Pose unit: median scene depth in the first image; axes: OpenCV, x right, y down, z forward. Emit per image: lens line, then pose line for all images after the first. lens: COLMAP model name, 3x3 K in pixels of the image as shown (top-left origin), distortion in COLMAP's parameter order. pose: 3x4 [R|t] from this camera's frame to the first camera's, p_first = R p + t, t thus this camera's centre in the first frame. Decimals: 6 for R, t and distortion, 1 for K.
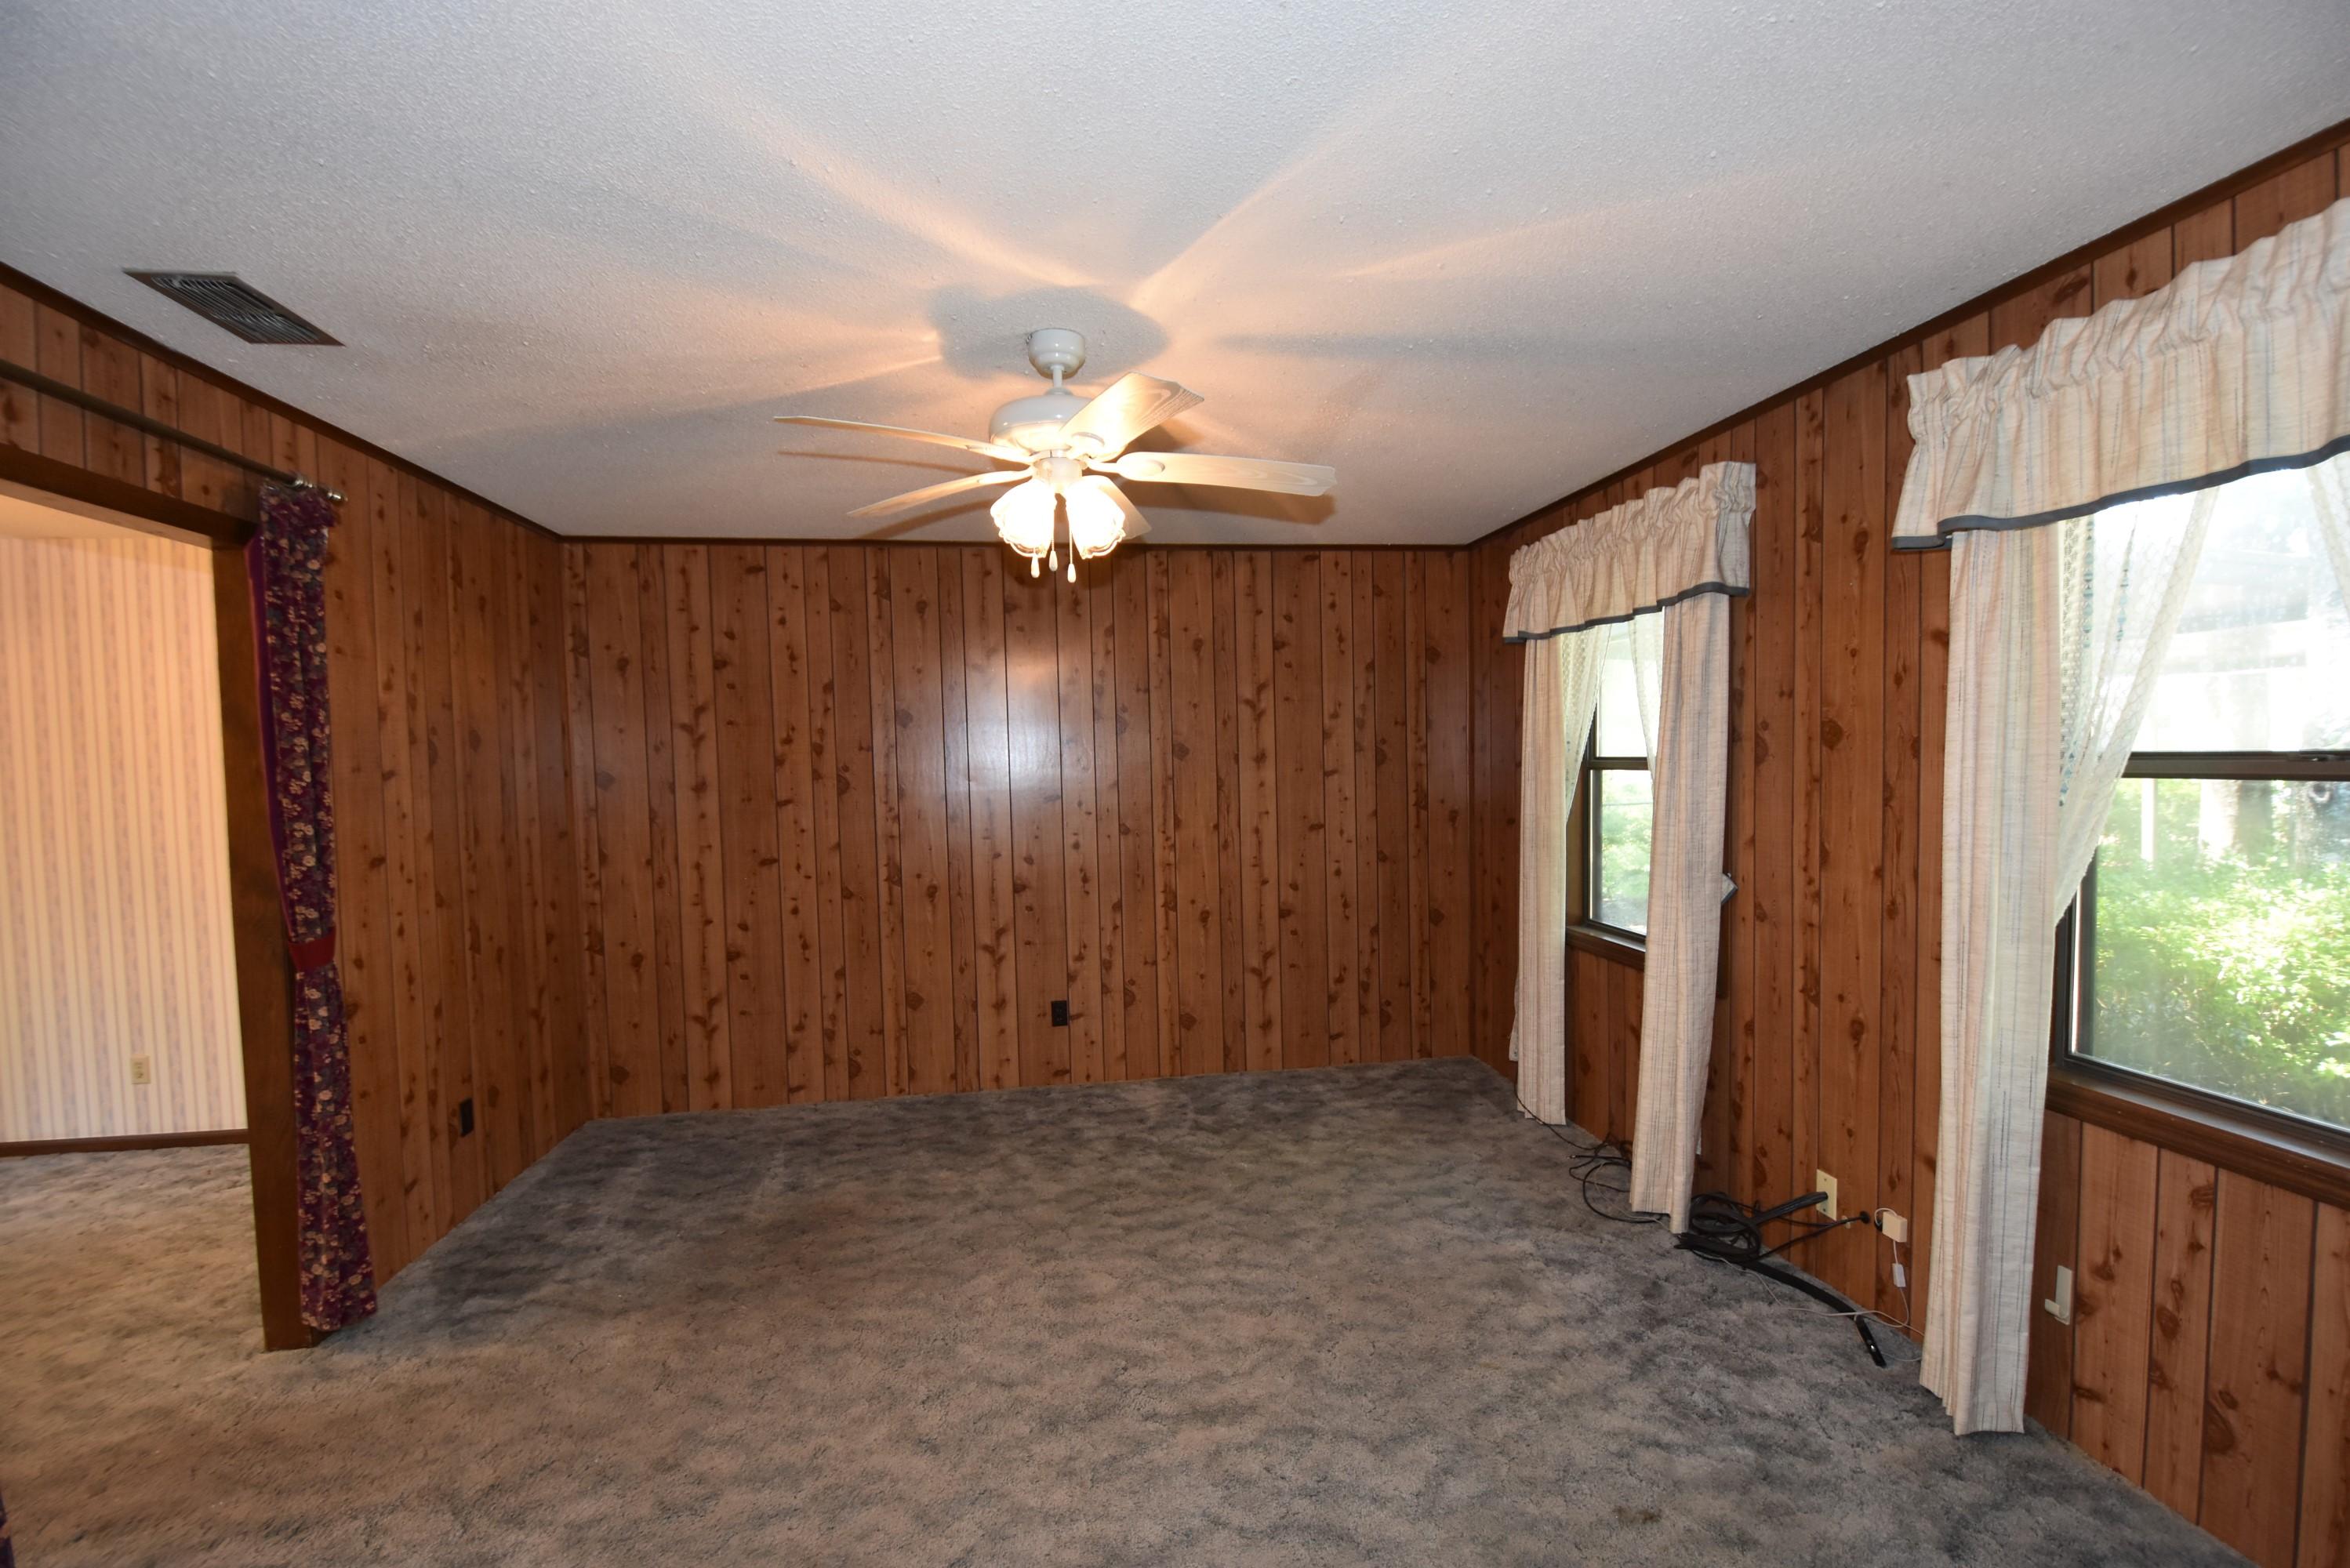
lens RADIAL K [[1040.8, 0, 1190.0], [0, 1040.8, 807.0], [0, 0, 1]] dist [-0.018285, -0.006699]
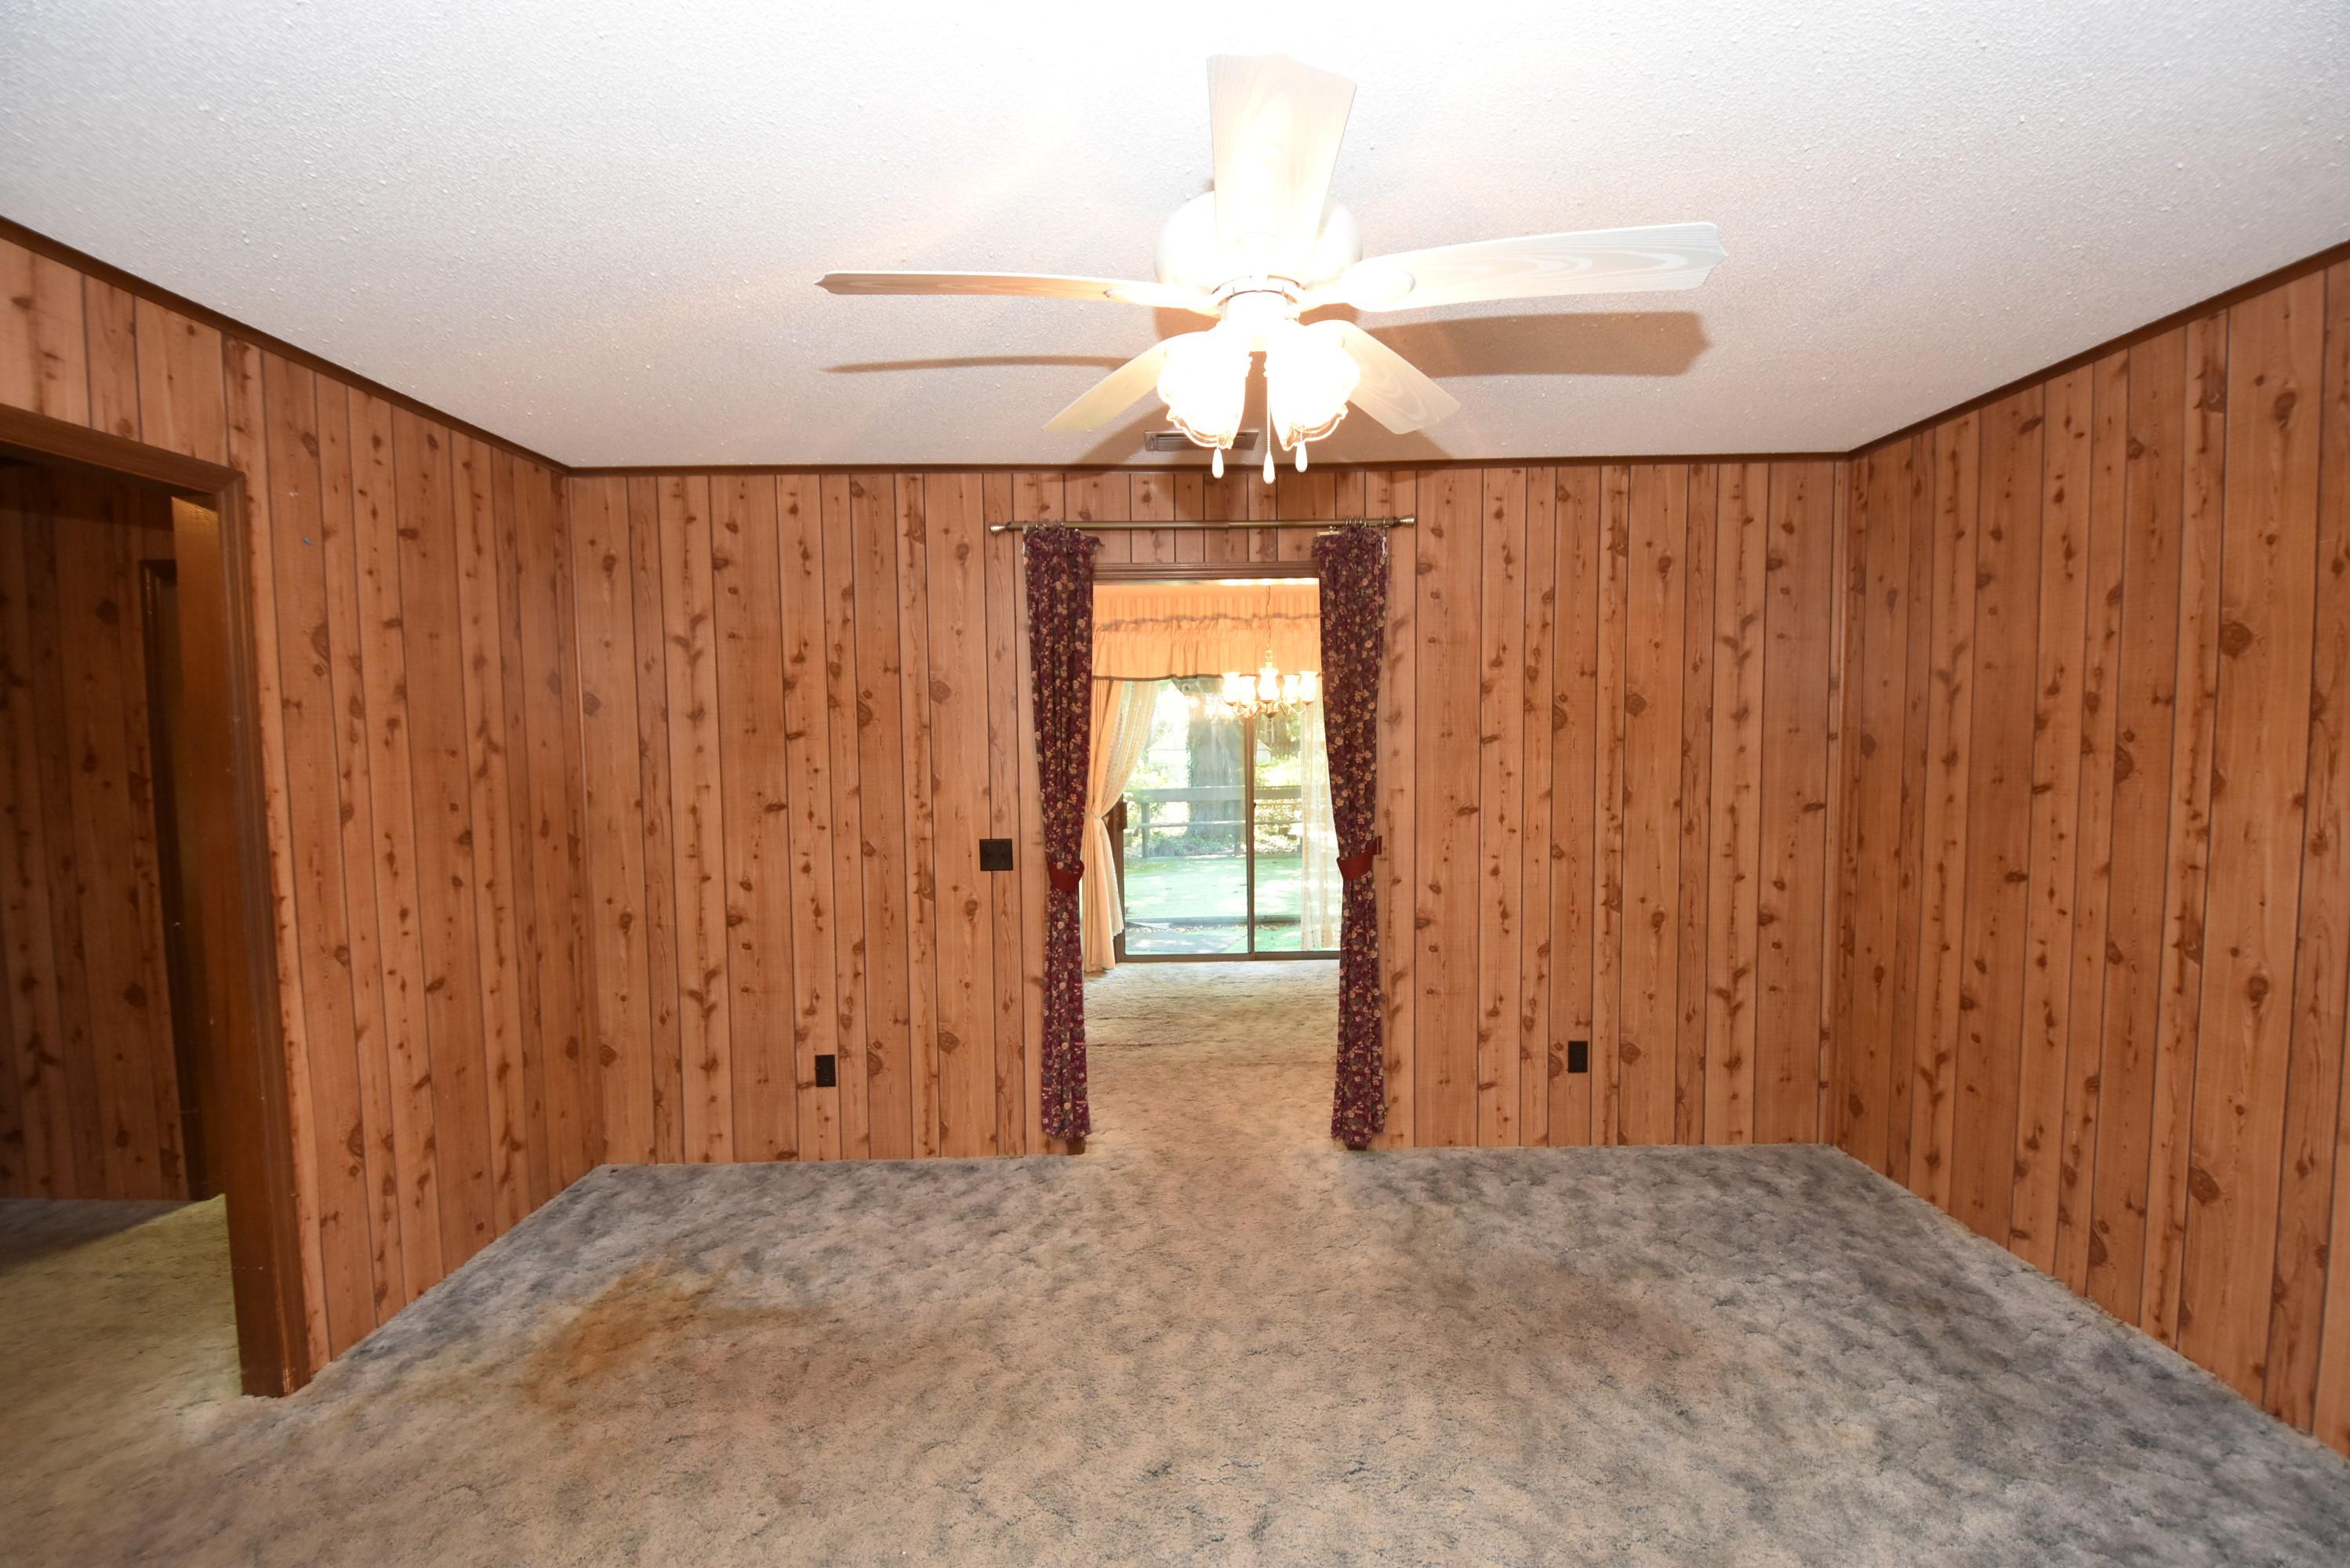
lens RADIAL K [[1040.8, 0, 1180.8], [0, 1040.8, 801.9], [0, 0, 1]] dist [-0.018285, -0.006699]
pose [[-0.183869, 0.084972, -0.979271, 0.325990], [-0.023782, 0.995580, 0.090853, -0.041562], [0.982663, 0.039994, -0.181036, 0.616129]]
